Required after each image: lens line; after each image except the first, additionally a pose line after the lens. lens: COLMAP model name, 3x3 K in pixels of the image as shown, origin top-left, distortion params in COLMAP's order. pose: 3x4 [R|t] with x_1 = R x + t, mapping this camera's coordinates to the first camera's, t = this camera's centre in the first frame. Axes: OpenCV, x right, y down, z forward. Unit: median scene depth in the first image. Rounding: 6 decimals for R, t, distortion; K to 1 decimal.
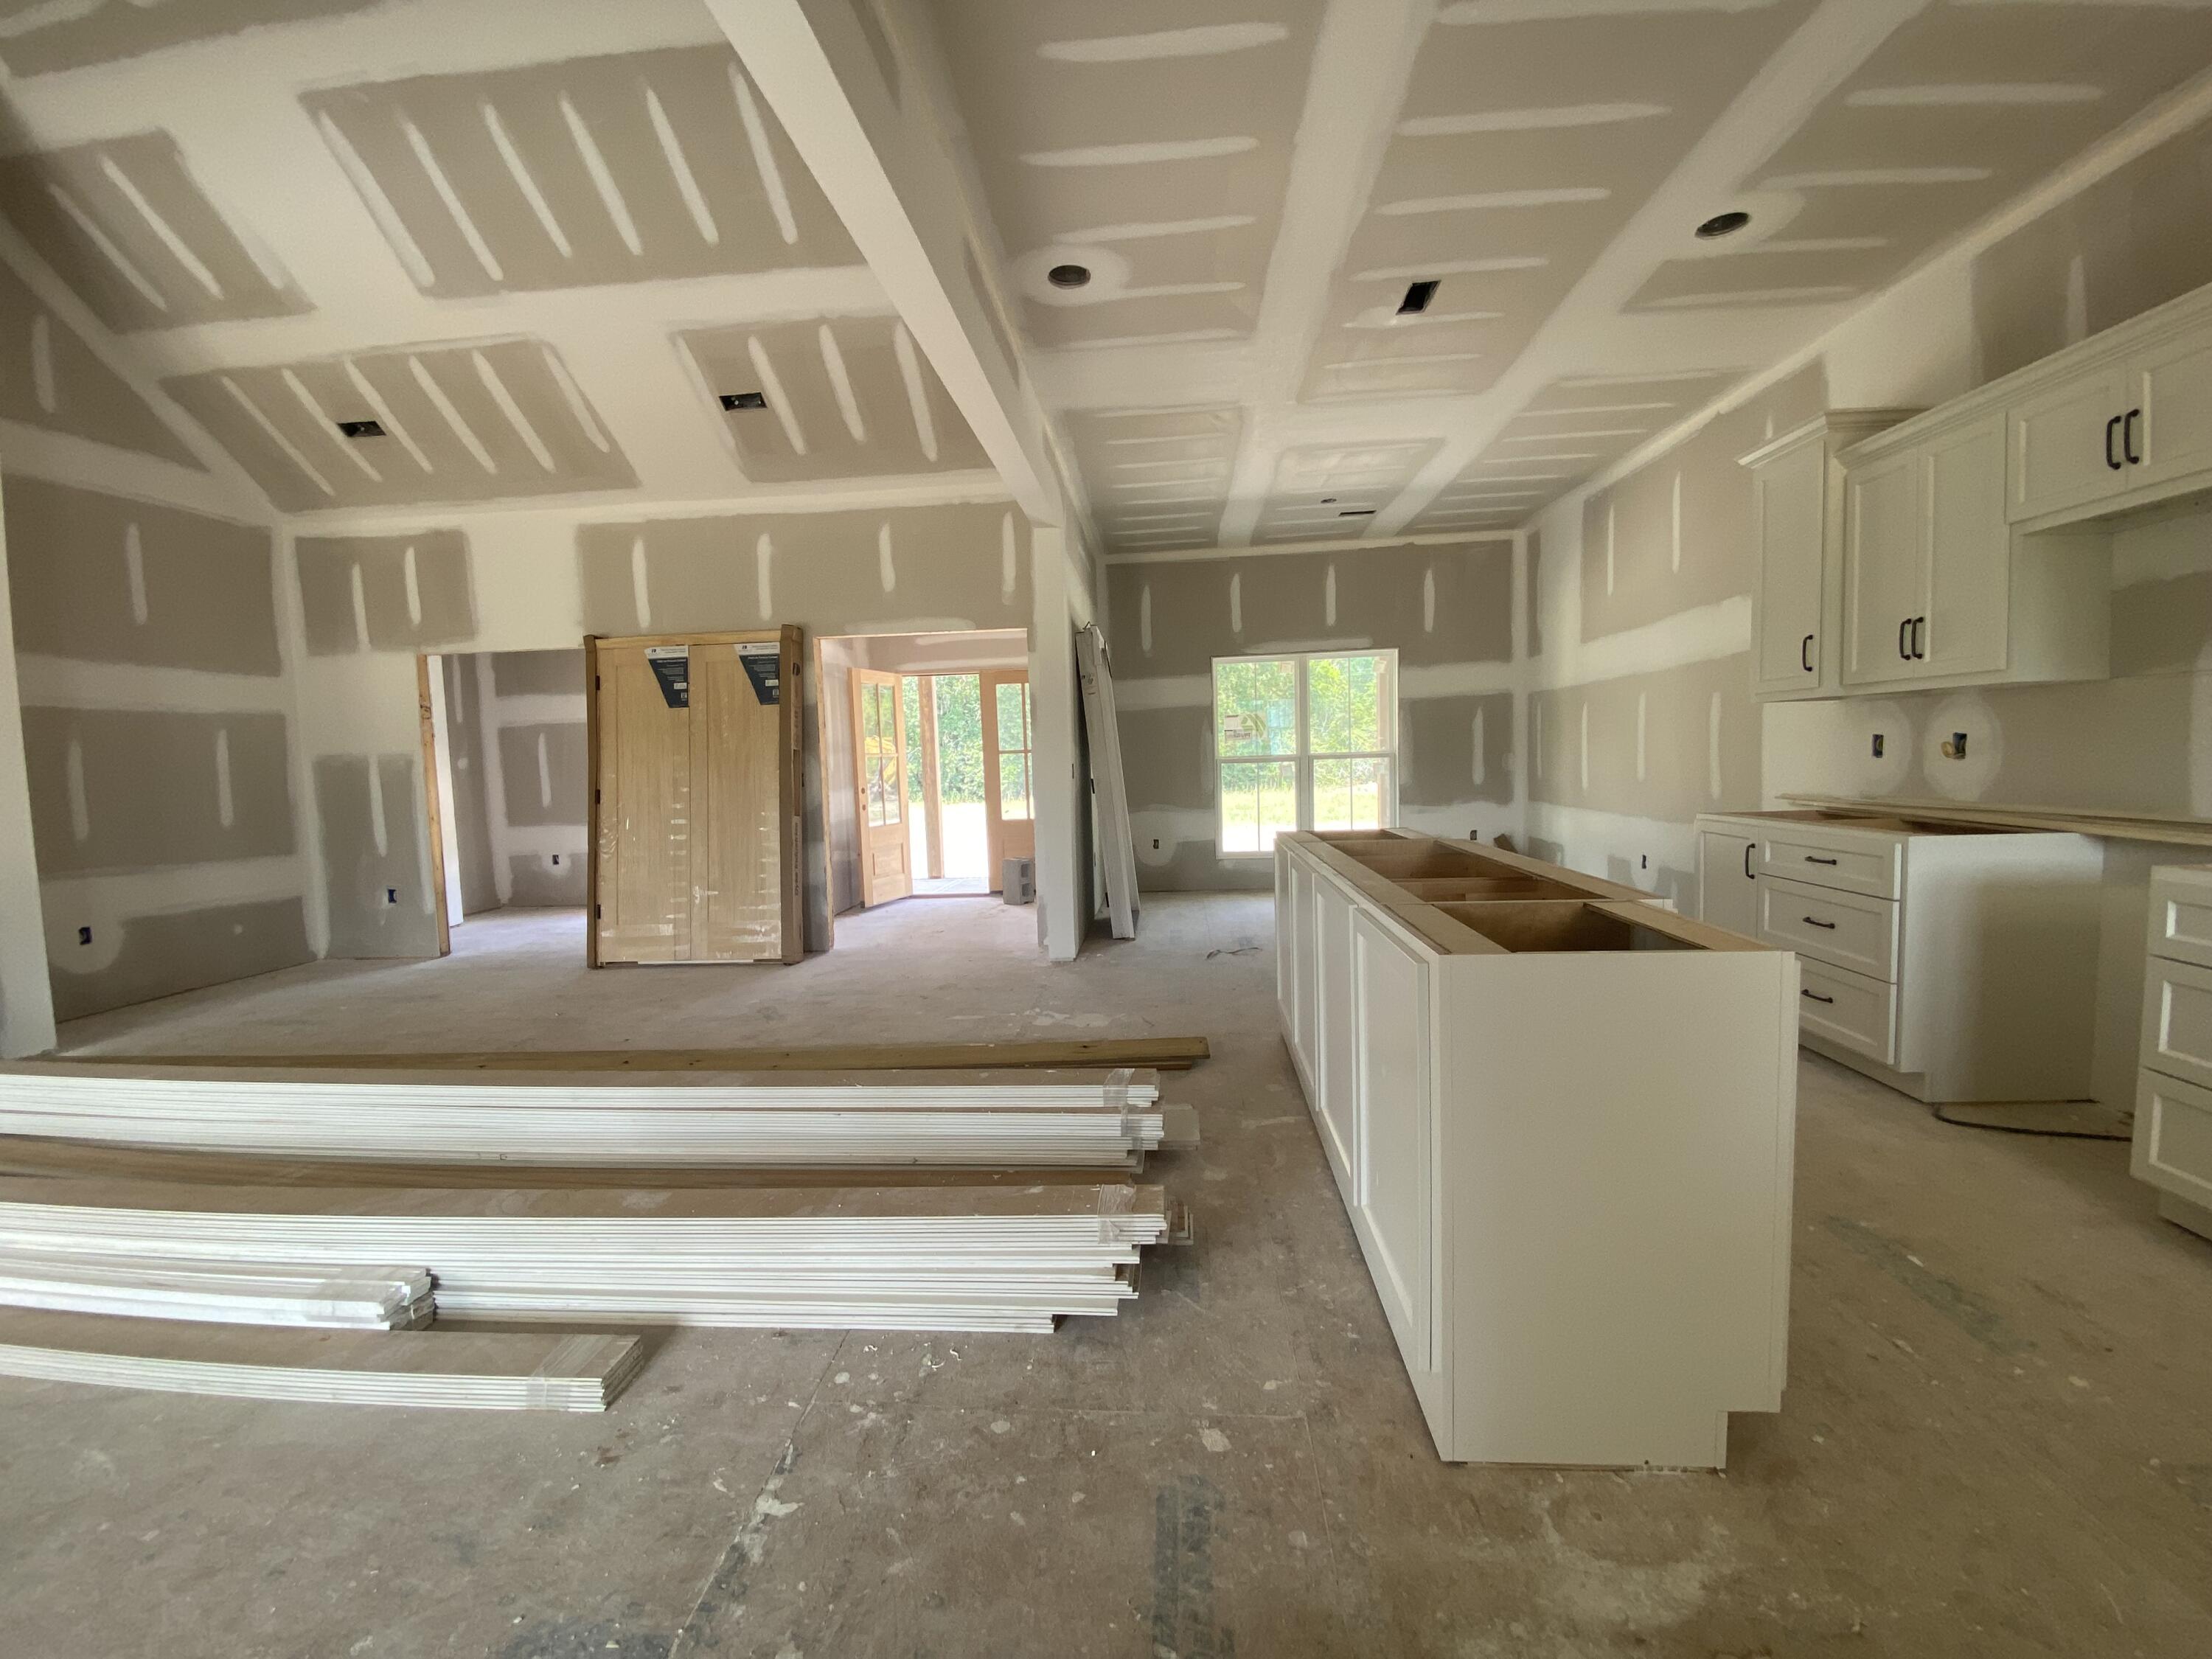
lens RADIAL K [[903.3, 0, 1100.6], [0, 903.3, 822.8], [0, 0, 1]] dist [0.021974, -0.019707]
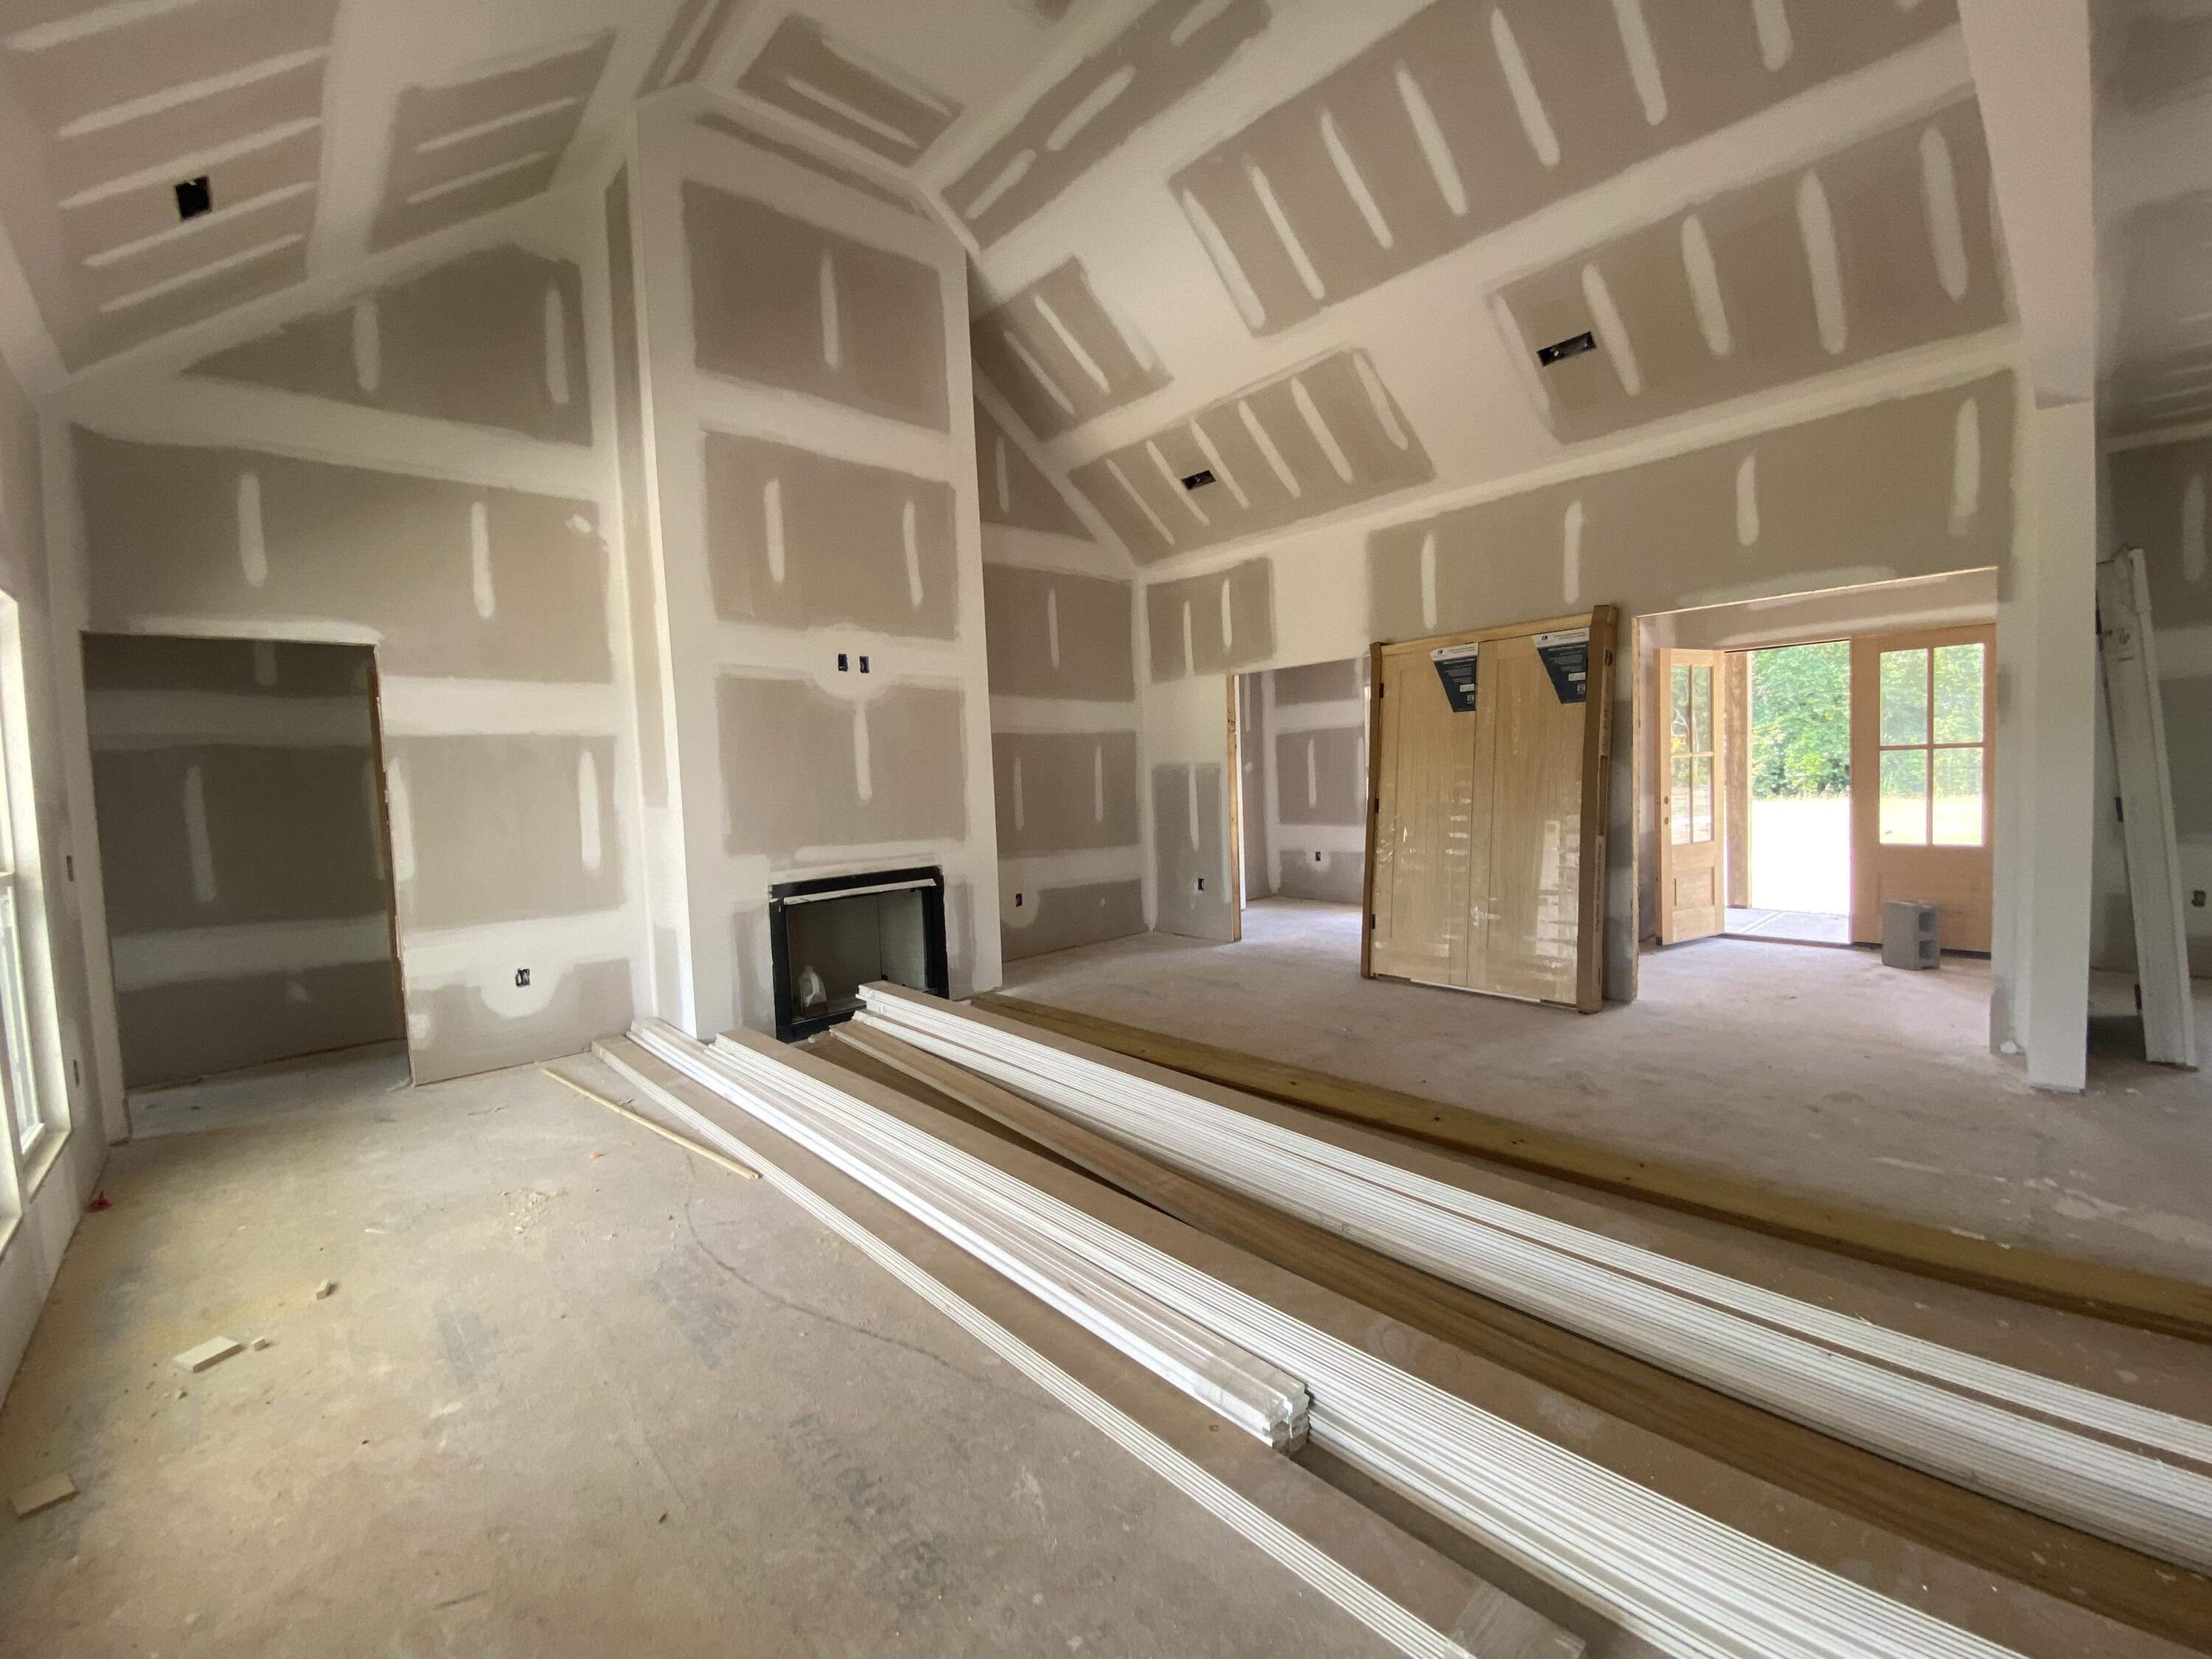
lens RADIAL K [[903.3, 0, 1100.6], [0, 903.3, 822.8], [0, 0, 1]] dist [0.021974, -0.019707]
pose [[0.734654, 0.039927, -0.677266, -0.109631], [-0.031937, 0.999195, 0.024262, -0.024916], [0.677690, 0.003805, 0.735338, 0.074756]]
